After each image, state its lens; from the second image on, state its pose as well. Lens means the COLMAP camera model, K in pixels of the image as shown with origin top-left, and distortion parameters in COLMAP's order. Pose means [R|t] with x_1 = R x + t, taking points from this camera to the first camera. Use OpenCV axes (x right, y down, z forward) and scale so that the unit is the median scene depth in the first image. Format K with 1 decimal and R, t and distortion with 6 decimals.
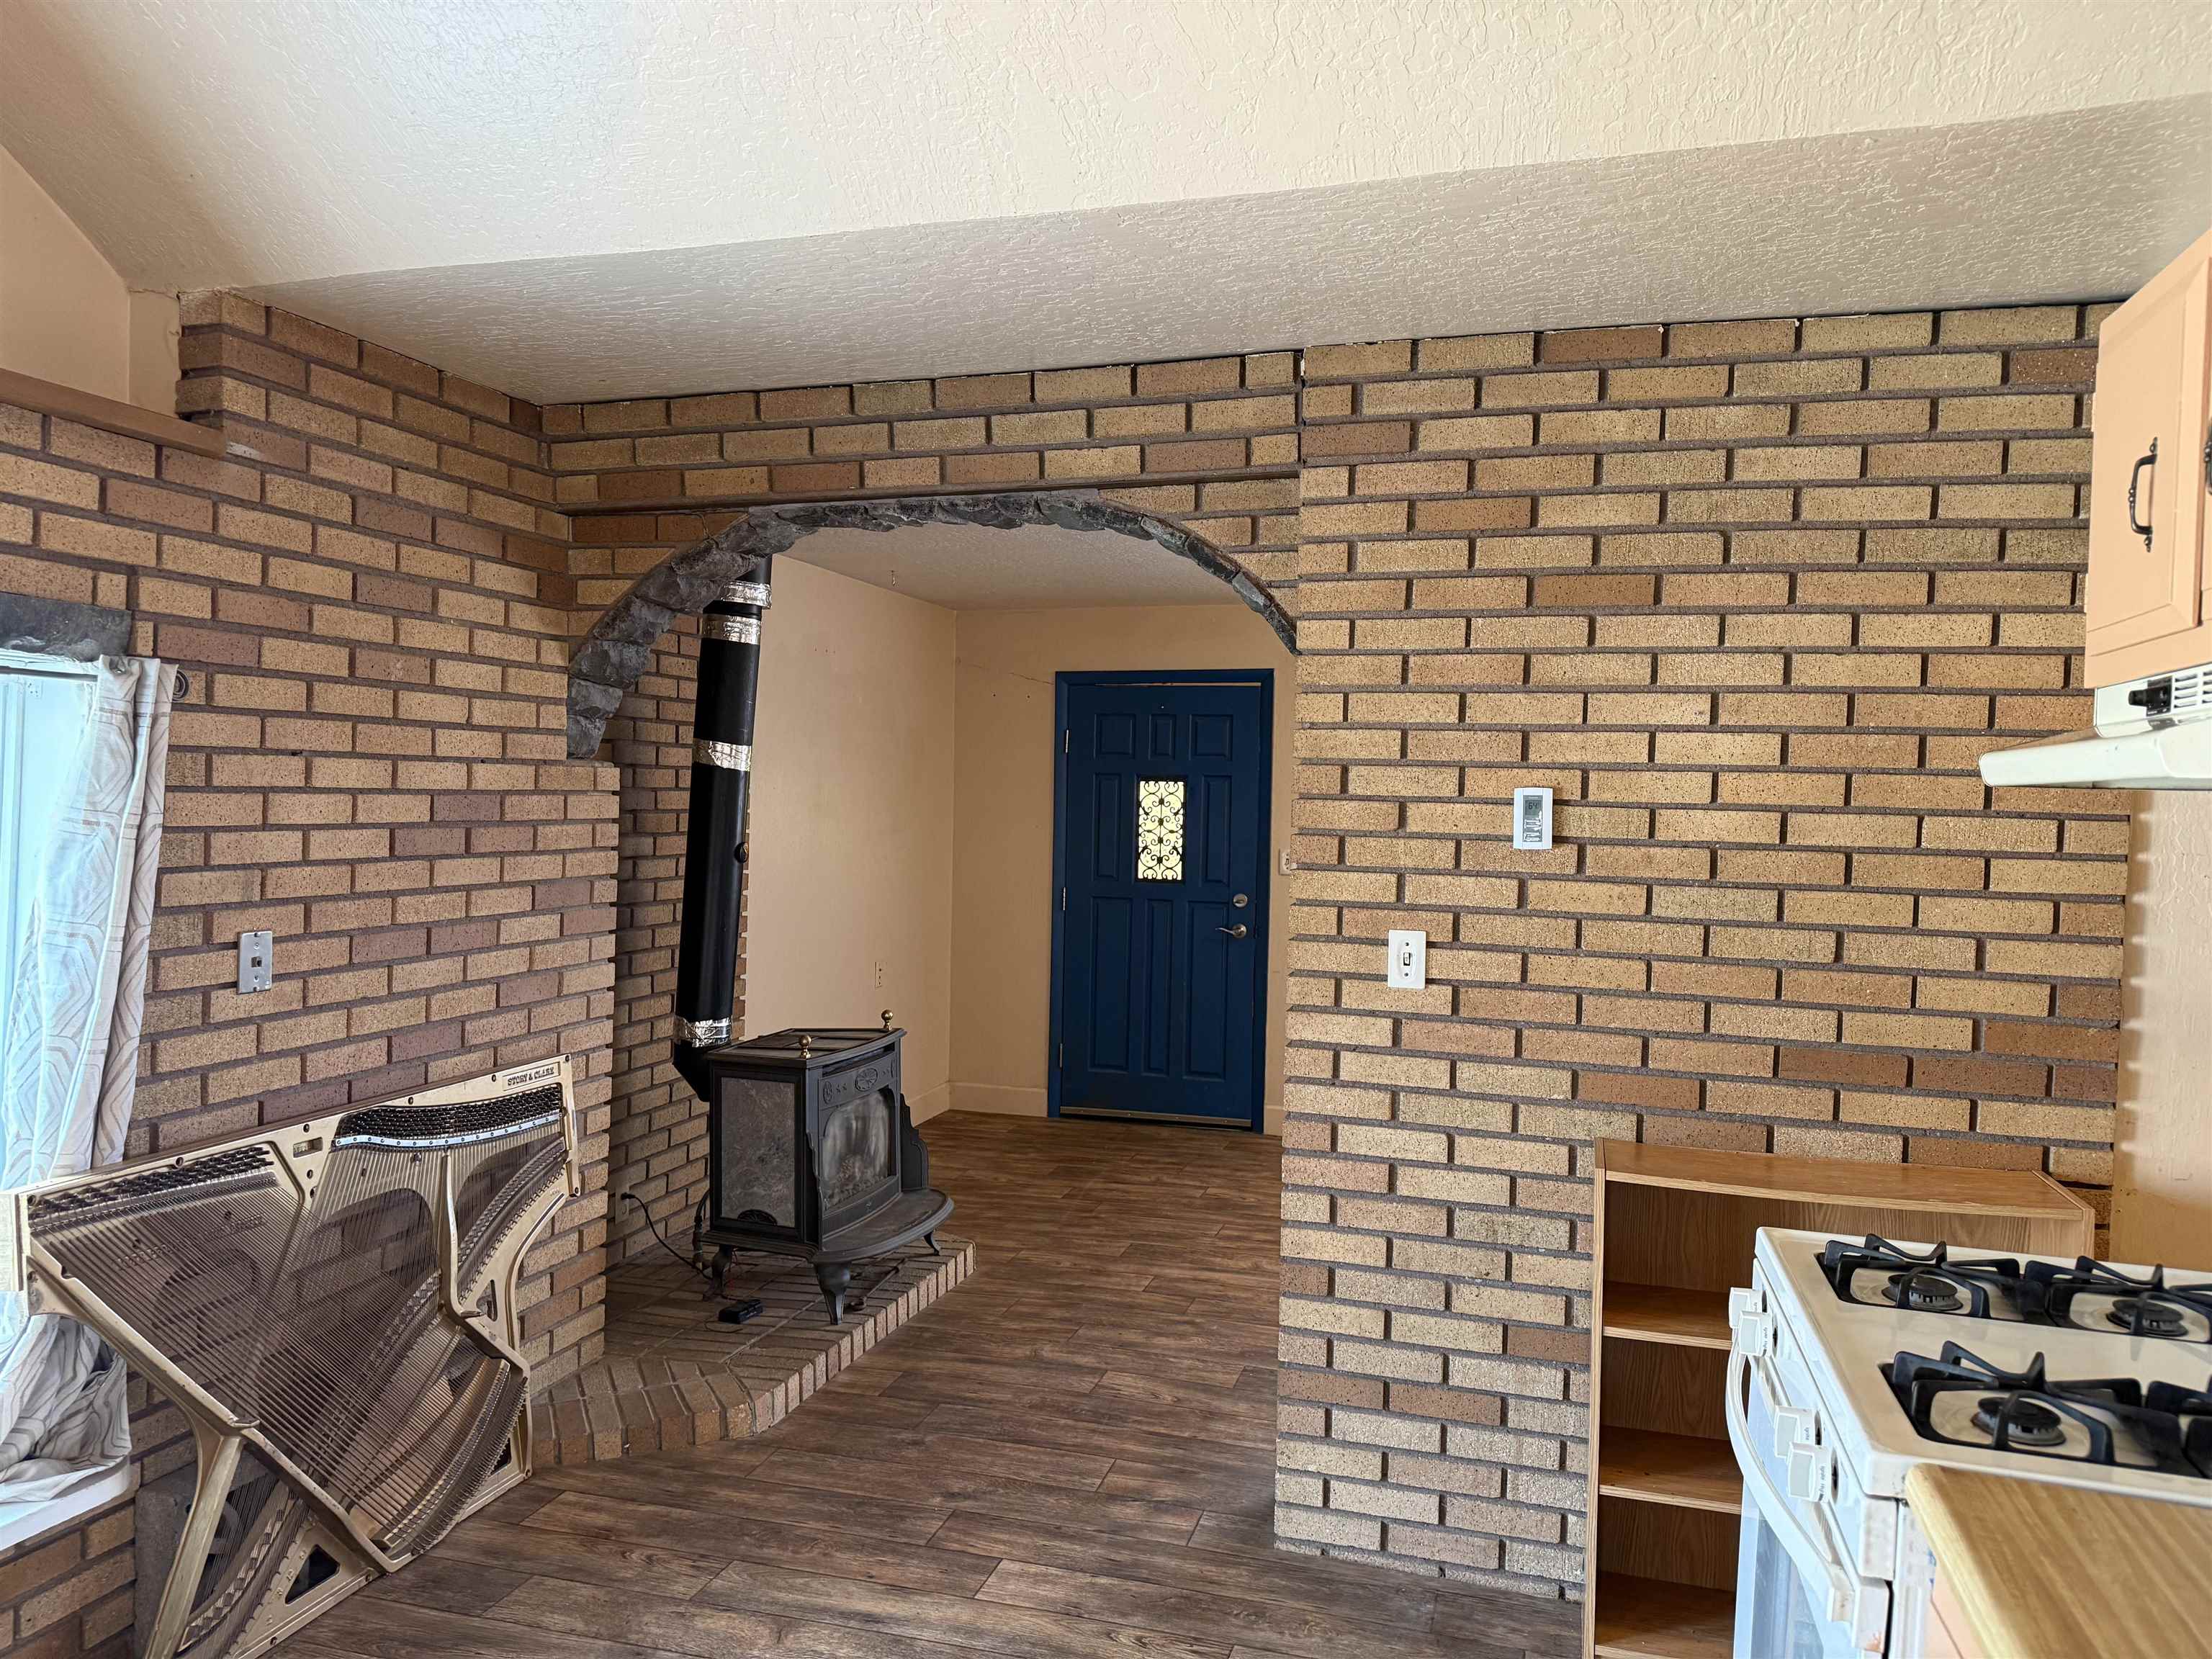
lens RADIAL K [[1567.2, 0, 1150.1], [0, 1567.2, 844.7], [0, 0, 1]] dist [0.056163, -0.054998]
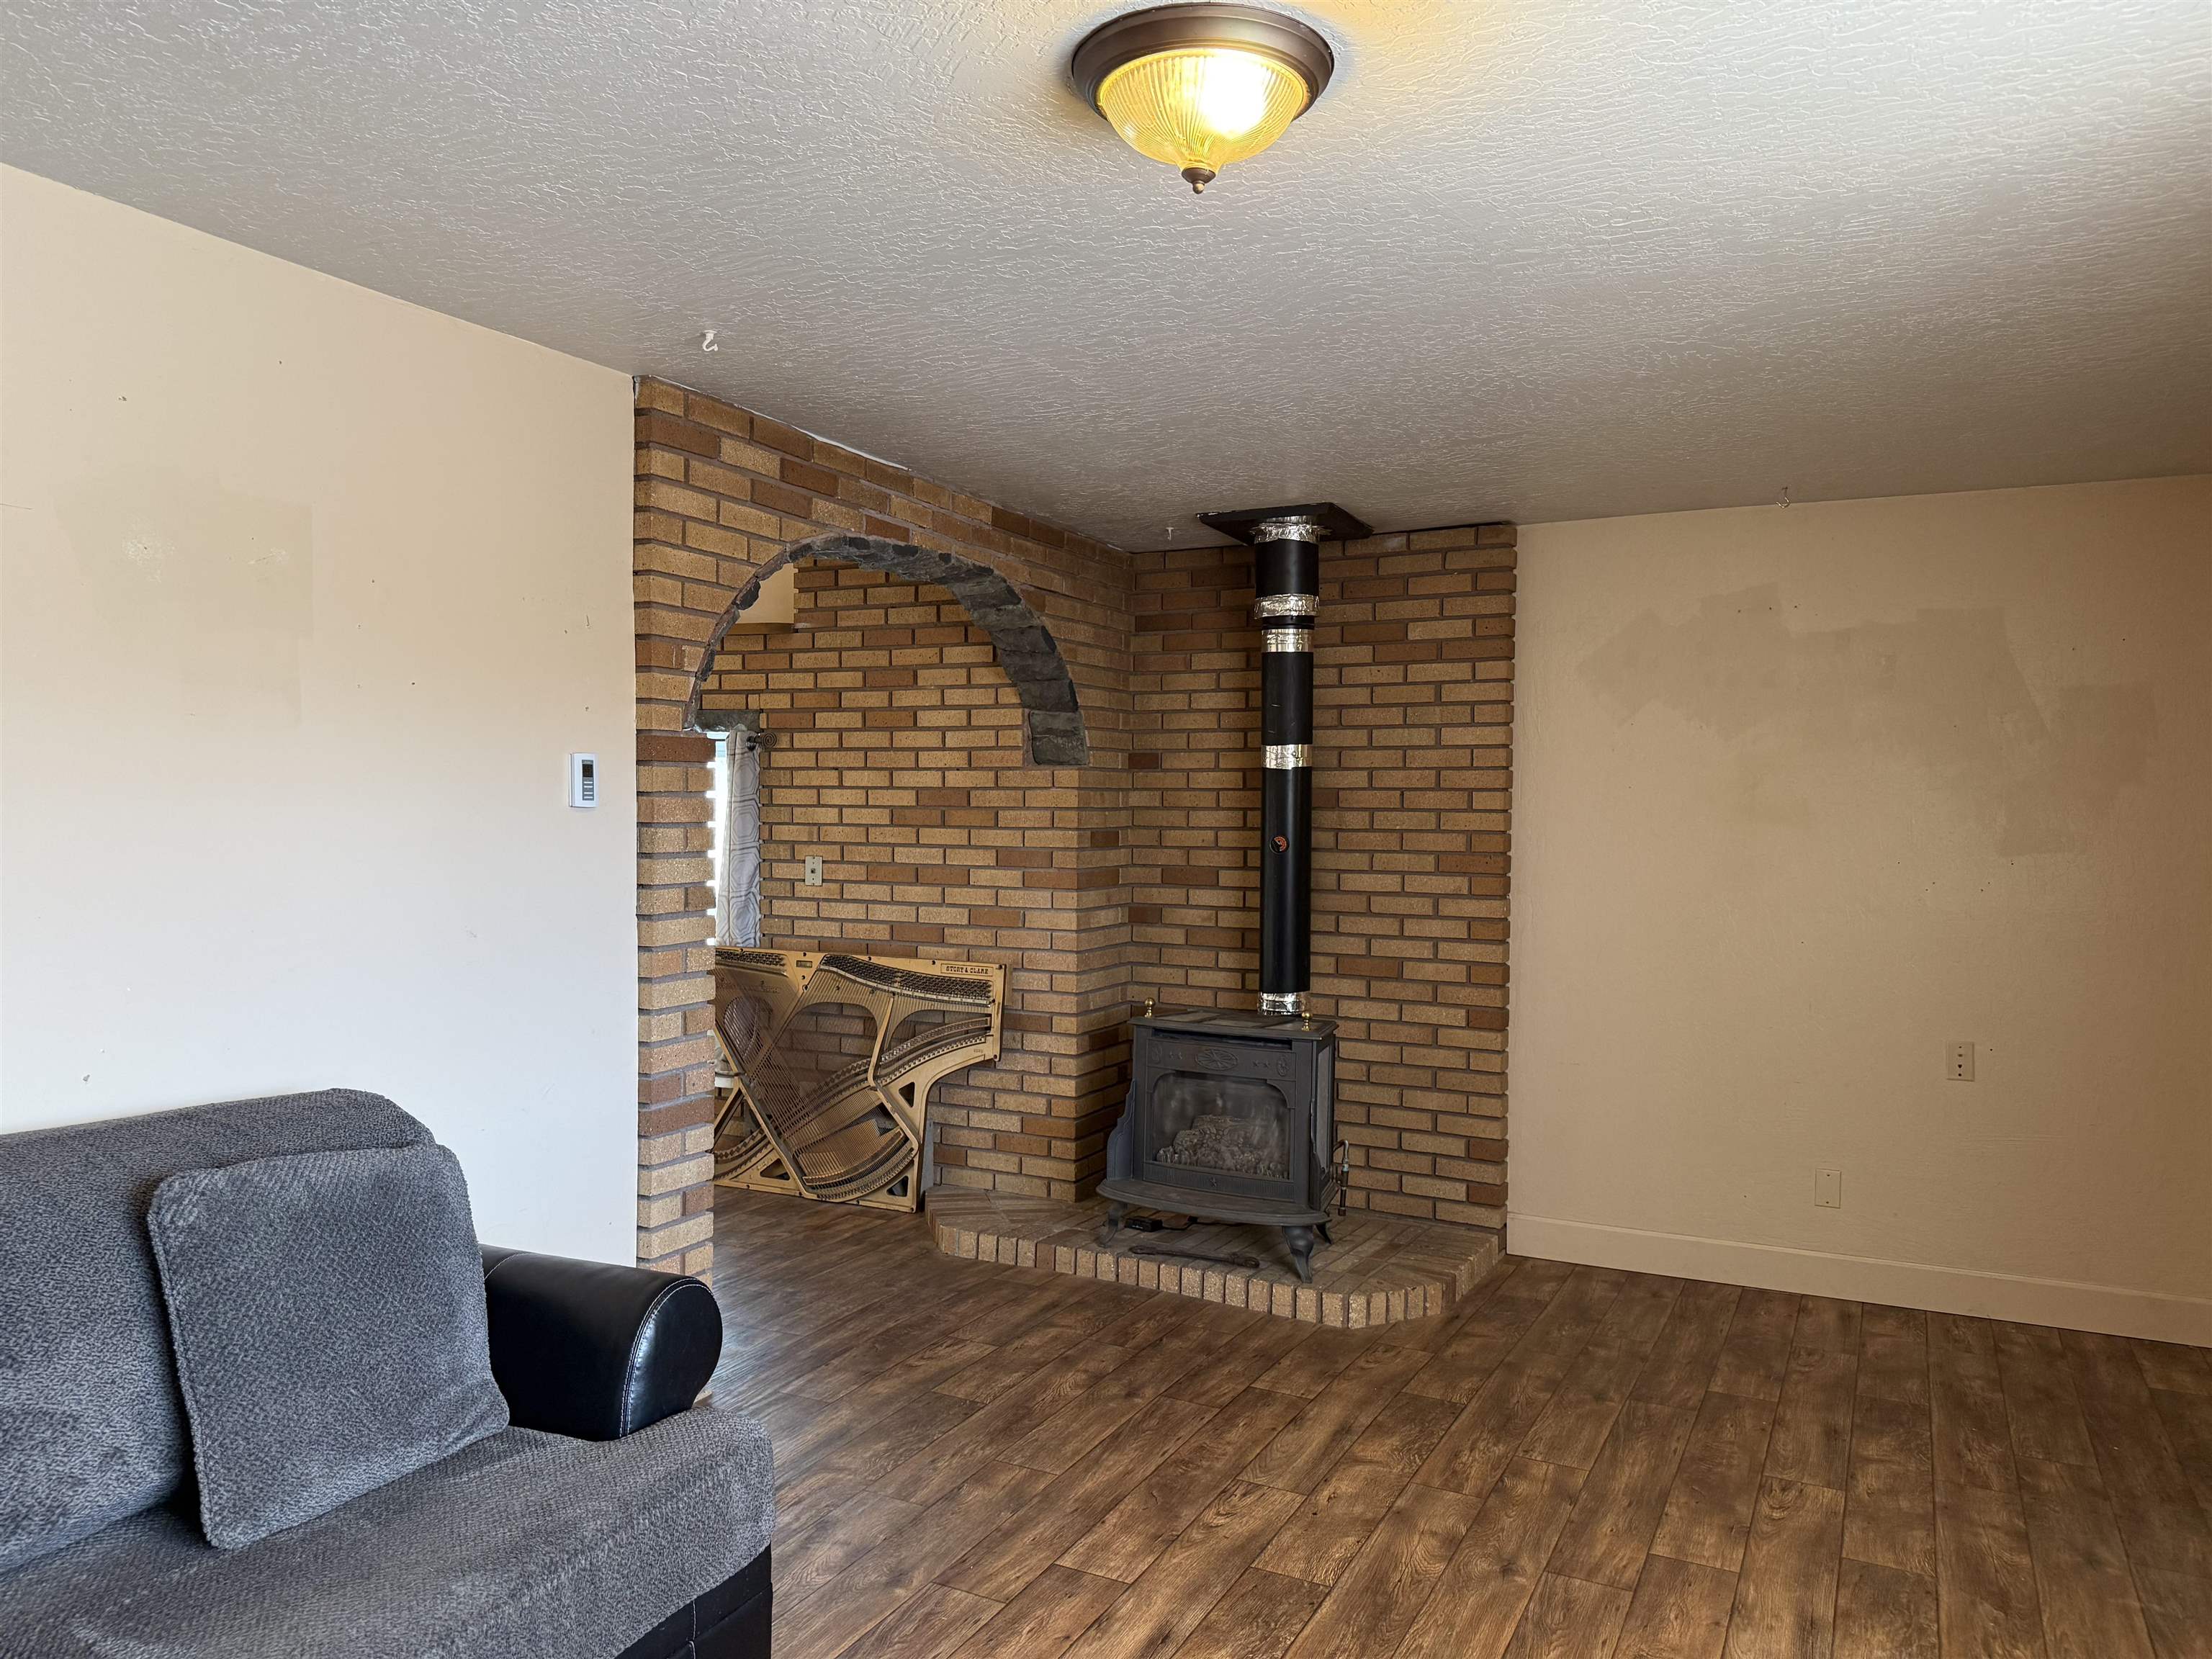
lens RADIAL K [[1567.2, 0, 1106.3], [0, 1567.2, 817.5], [0, 0, 1]] dist [0.056163, -0.054998]
pose [[-0.203483, -0.005074, -0.979065, 1.029774], [-0.043469, 0.999047, 0.003857, -0.014926], [0.978113, 0.043344, -0.203510, 1.358629]]
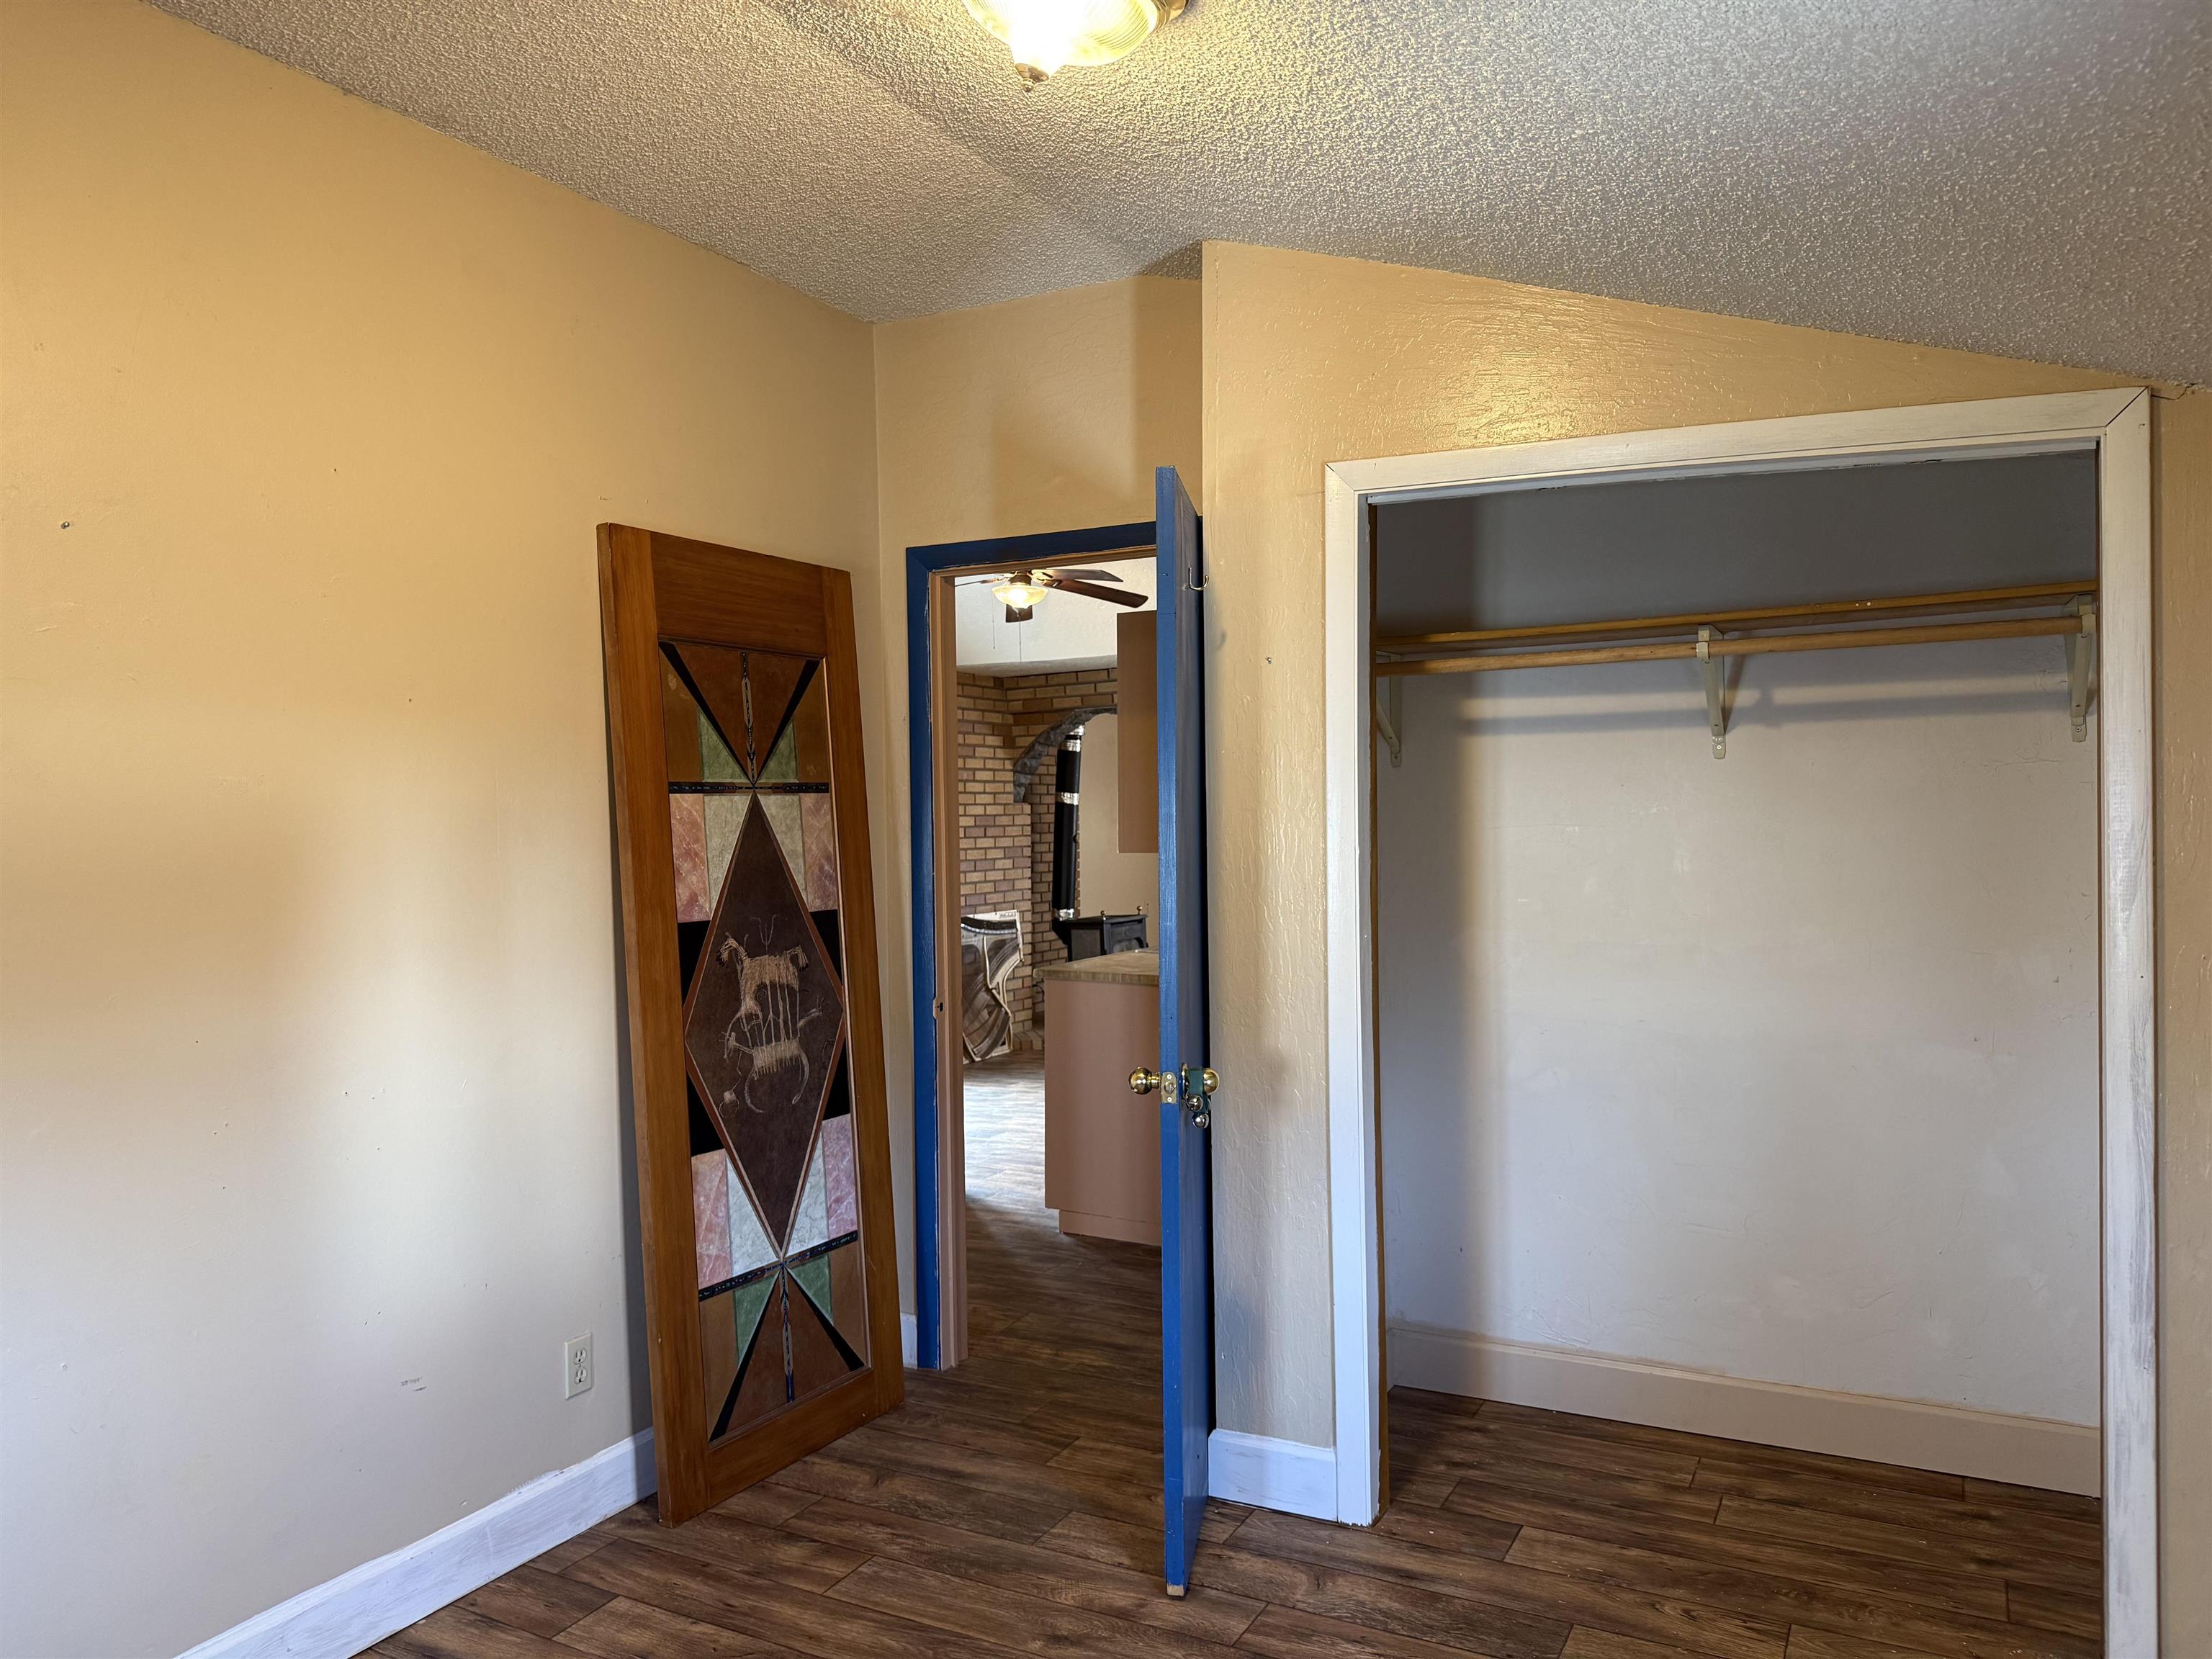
lens RADIAL K [[1567.2, 0, 1106.9], [0, 1567.2, 834.7], [0, 0, 1]] dist [0.056163, -0.054998]
pose [[0.971267, -0.035547, -0.235323, 0.419589], [0.029953, 0.999178, -0.027306, 0.079176], [0.236100, 0.019473, 0.971534, -1.579910]]
